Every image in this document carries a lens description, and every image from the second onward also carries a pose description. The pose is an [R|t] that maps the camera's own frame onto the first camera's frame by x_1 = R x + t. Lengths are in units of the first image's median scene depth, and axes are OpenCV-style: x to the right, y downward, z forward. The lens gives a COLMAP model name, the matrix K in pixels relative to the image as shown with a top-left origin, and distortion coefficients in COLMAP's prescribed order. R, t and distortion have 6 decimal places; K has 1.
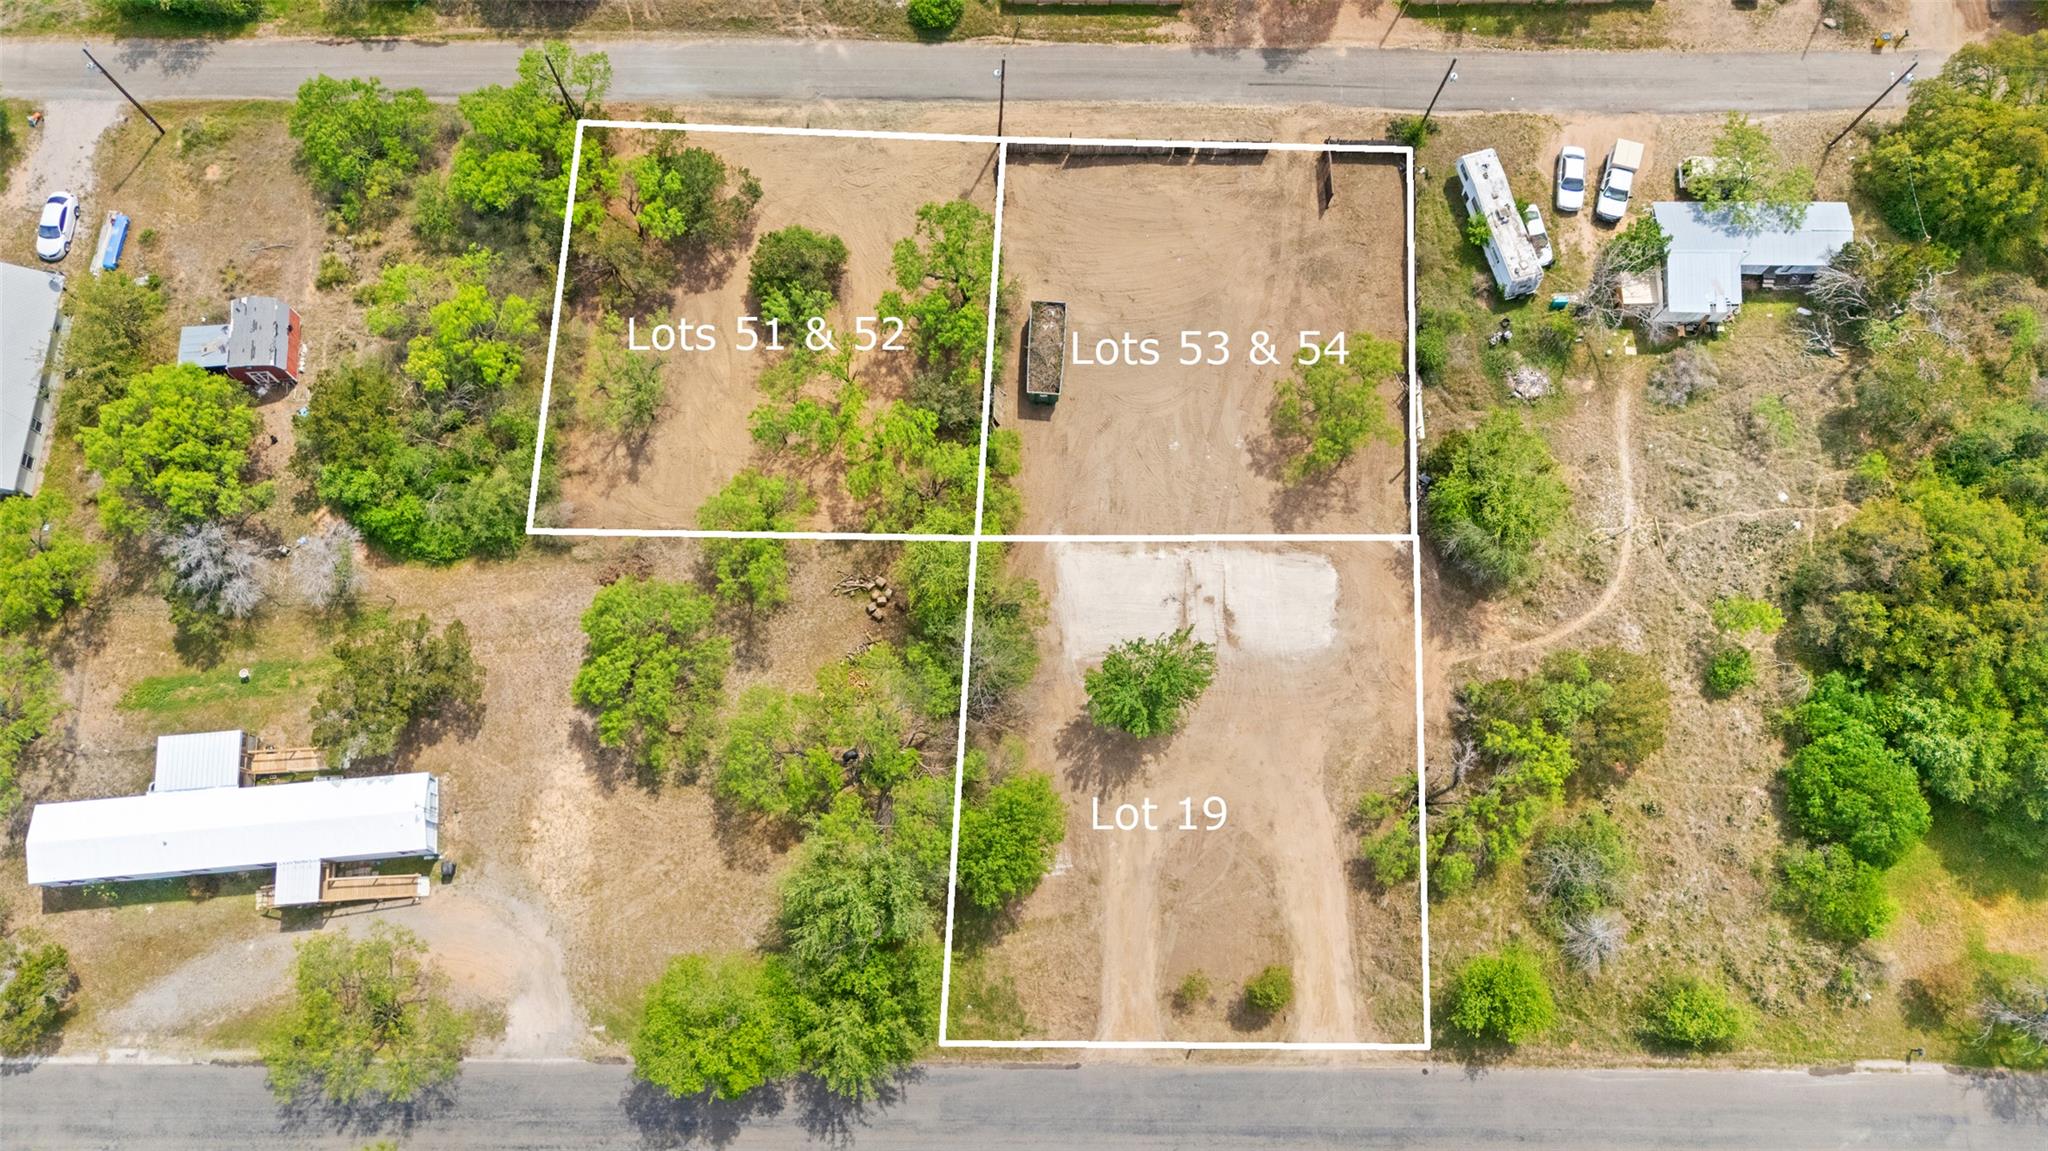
lens RADIAL K [[1493.5, 0, 1024.0], [0, 1493.5, 575.5], [0, 0, 1]] dist [0.101017, -0.124729]
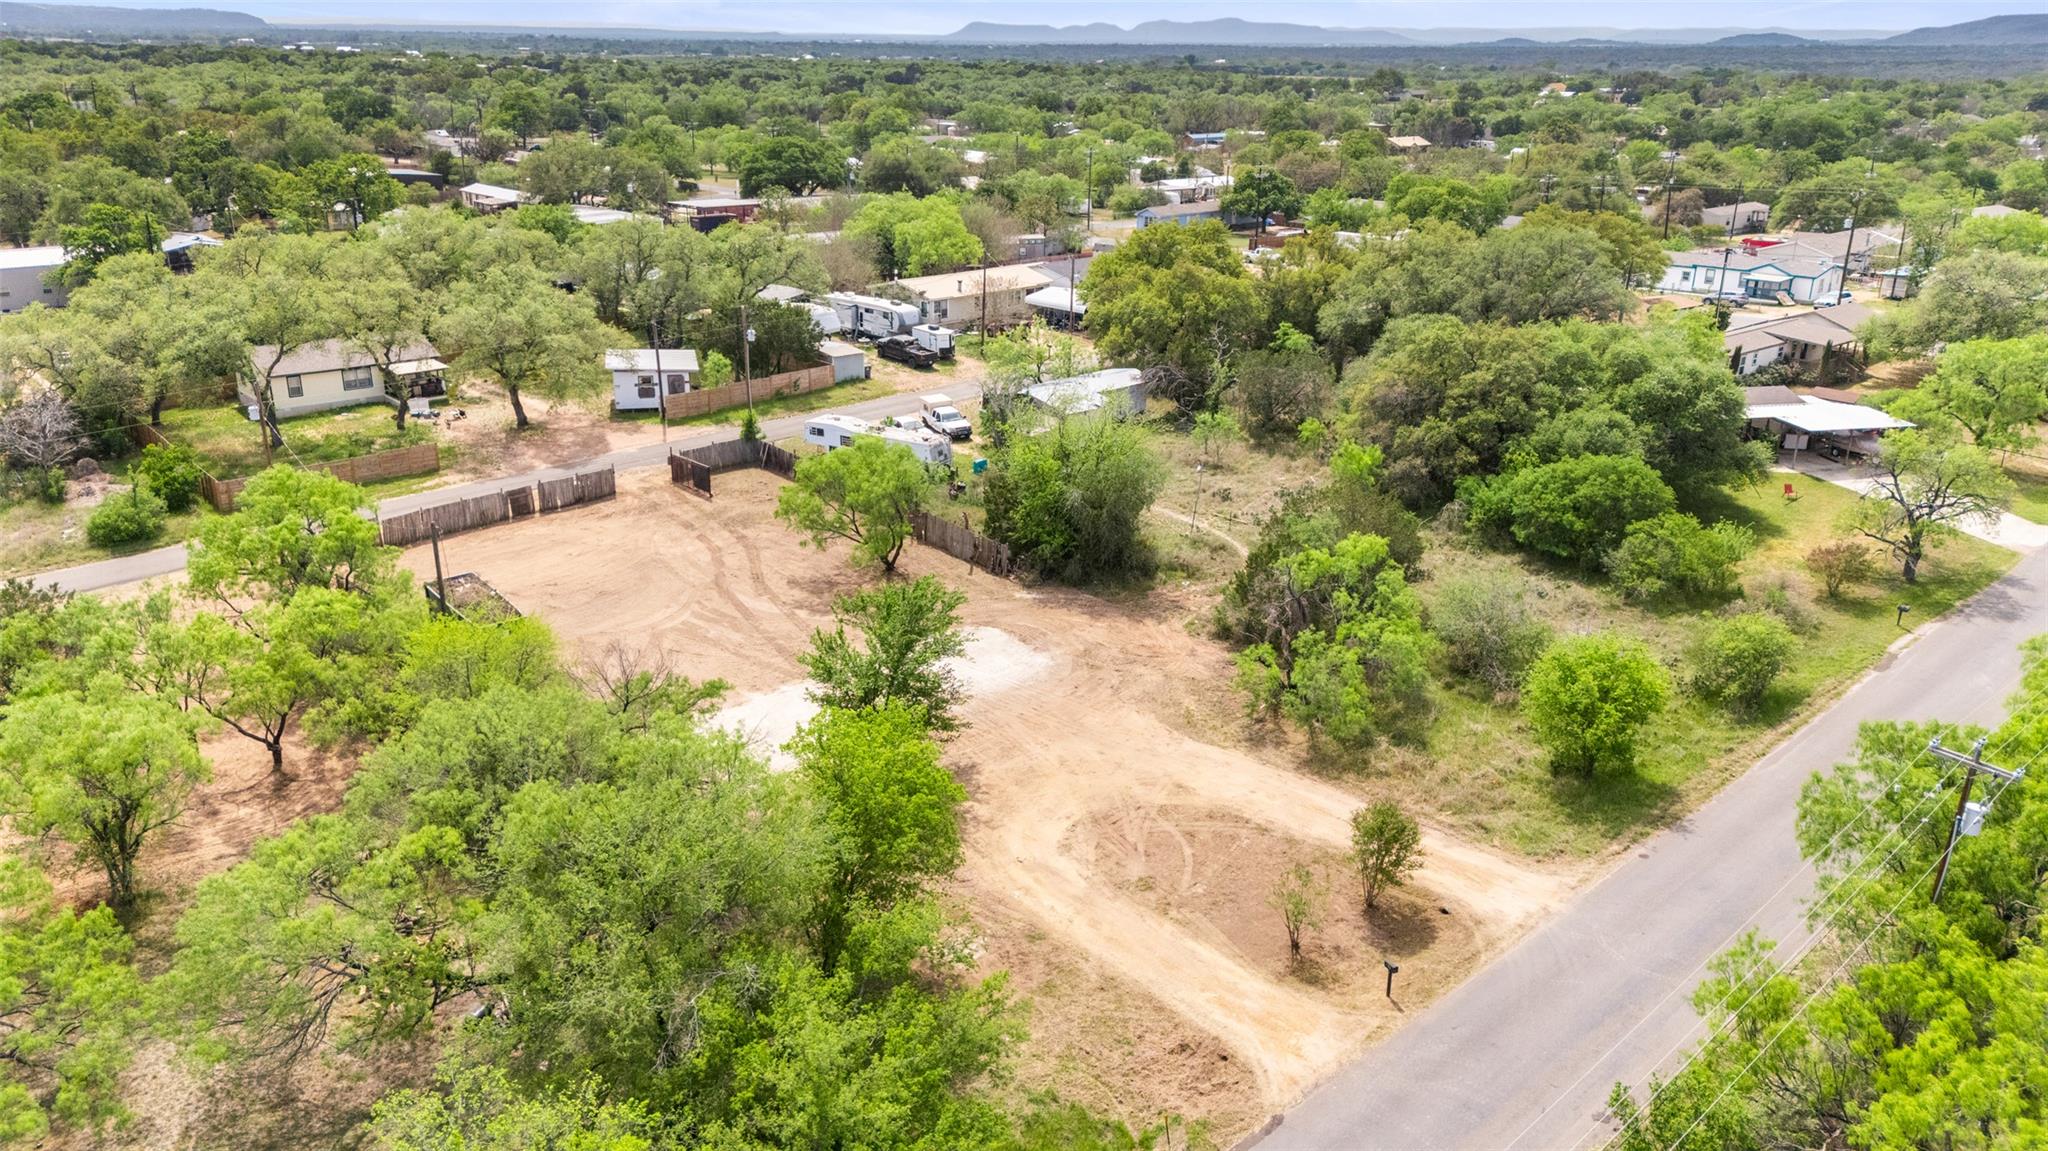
lens RADIAL K [[1493.5, 0, 1024.0], [0, 1493.5, 575.5], [0, 0, 1]] dist [0.101017, -0.124729]
pose [[0.728355, -0.232787, 0.644445, -0.264038], [0.659467, 0.493483, -0.567078, 0.433957], [-0.186015, 0.838024, 0.512946, 0.621793]]
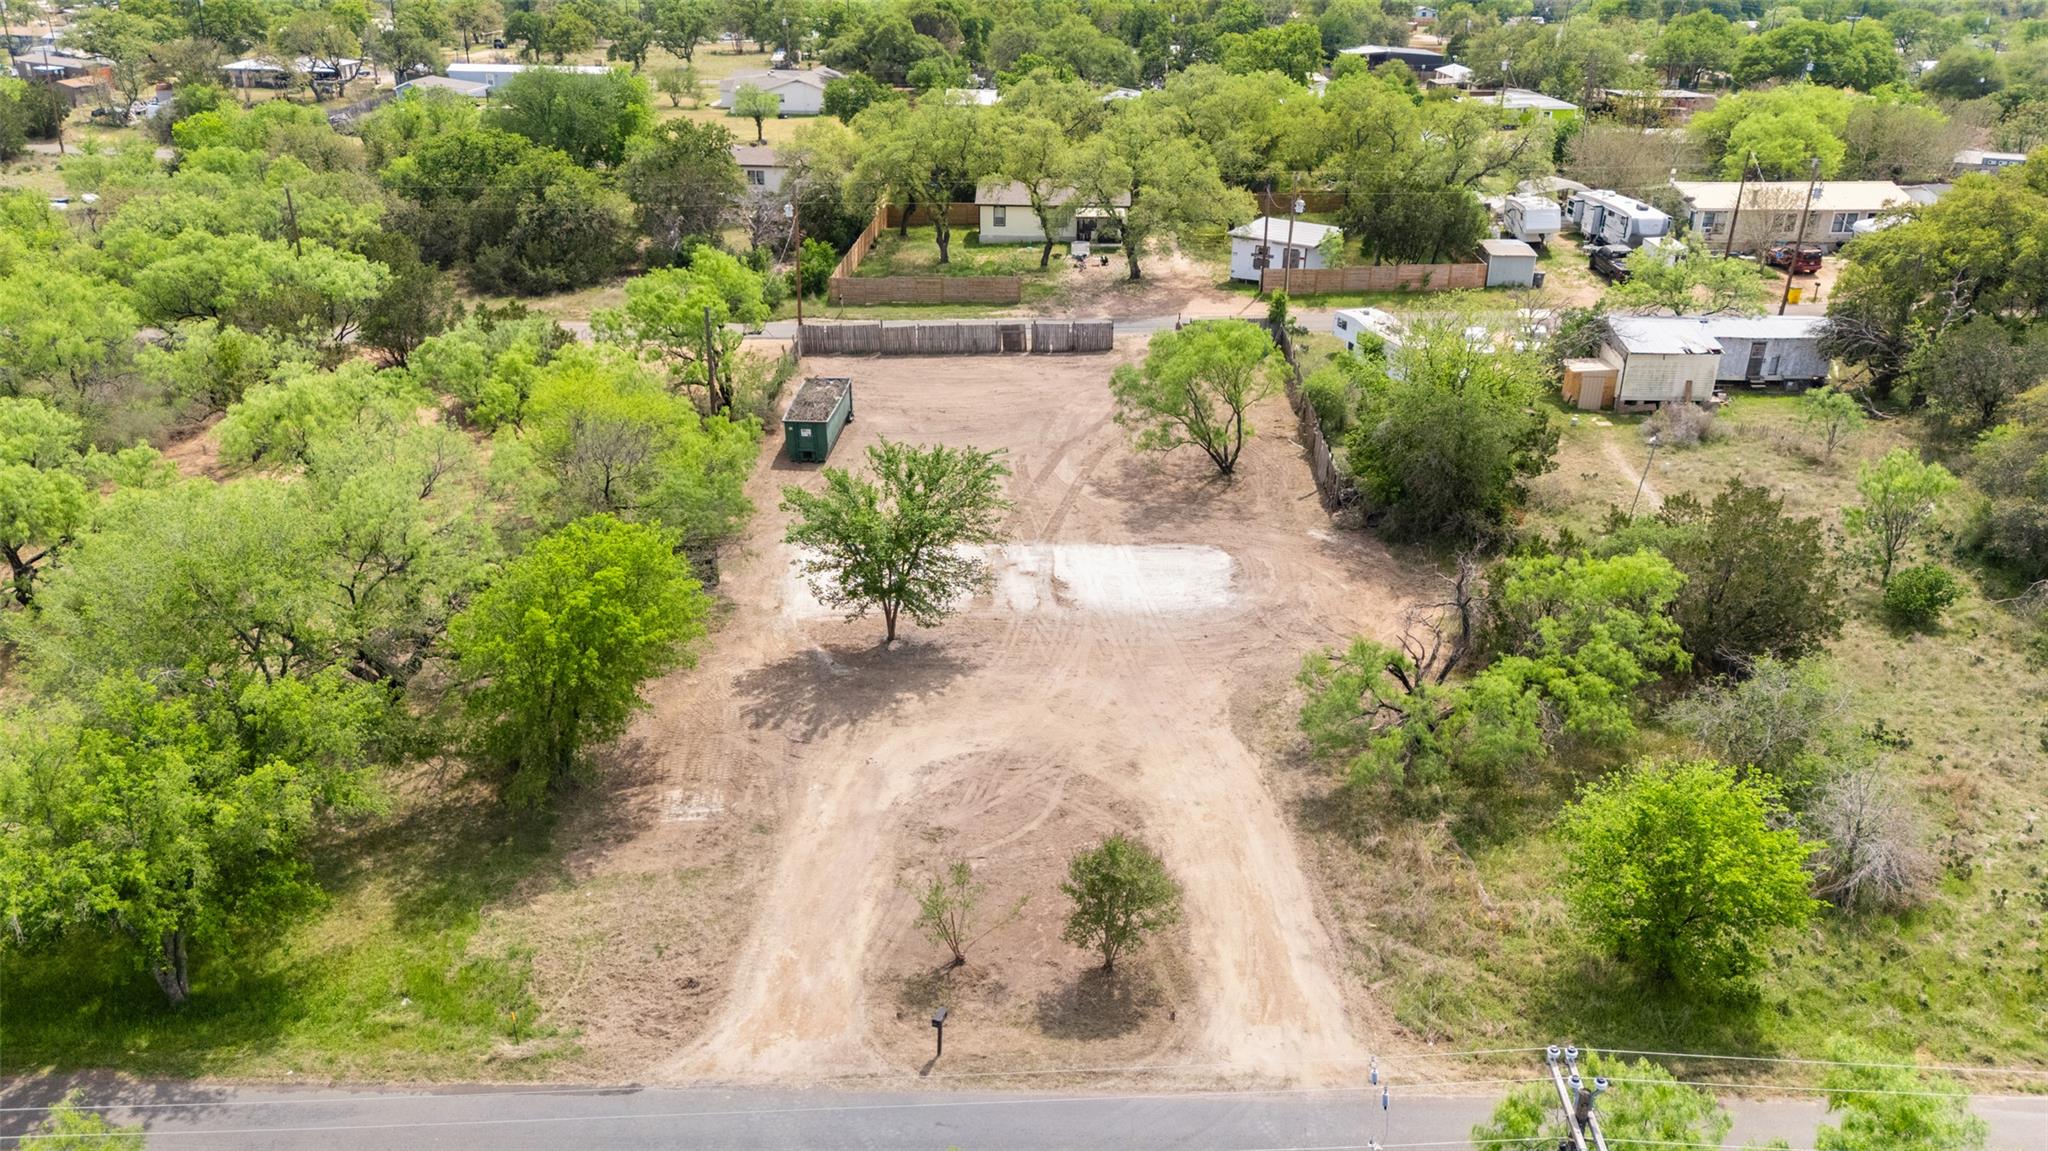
lens RADIAL K [[1493.5, 0, 1024.0], [0, 1493.5, 575.5], [0, 0, 1]] dist [0.101017, -0.124729]
pose [[0.999974, 0.000427, -0.007212, 0.131734], [-0.005883, 0.627708, -0.778427, 0.519985], [0.004195, 0.778449, 0.627694, 0.635545]]
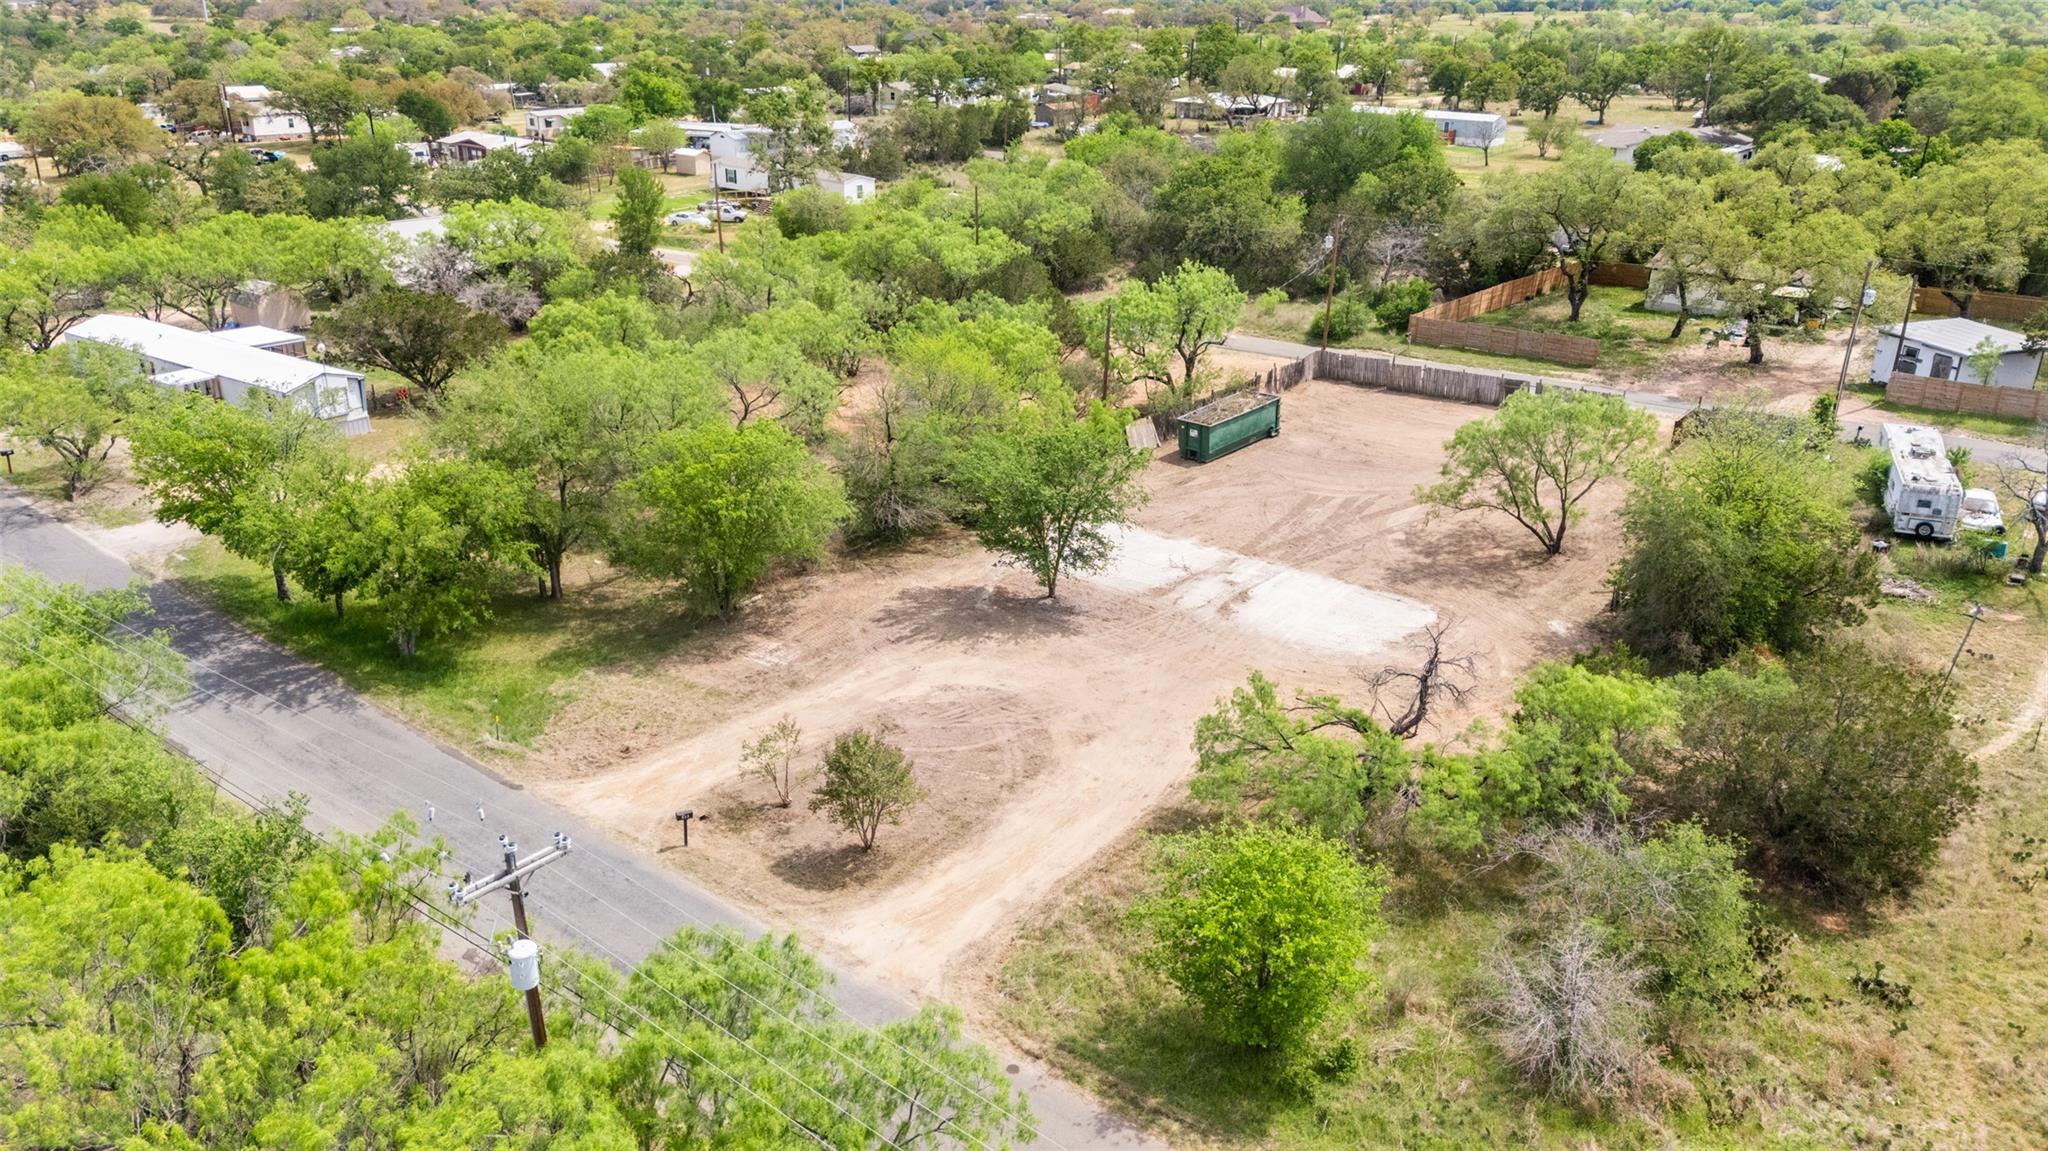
lens RADIAL K [[1493.5, 0, 1024.0], [0, 1493.5, 575.5], [0, 0, 1]] dist [0.101017, -0.124729]
pose [[0.776699, 0.234671, -0.584524, 0.450755], [-0.608000, 0.521755, -0.598421, 0.477318], [0.164546, 0.820183, 0.547927, 0.651176]]
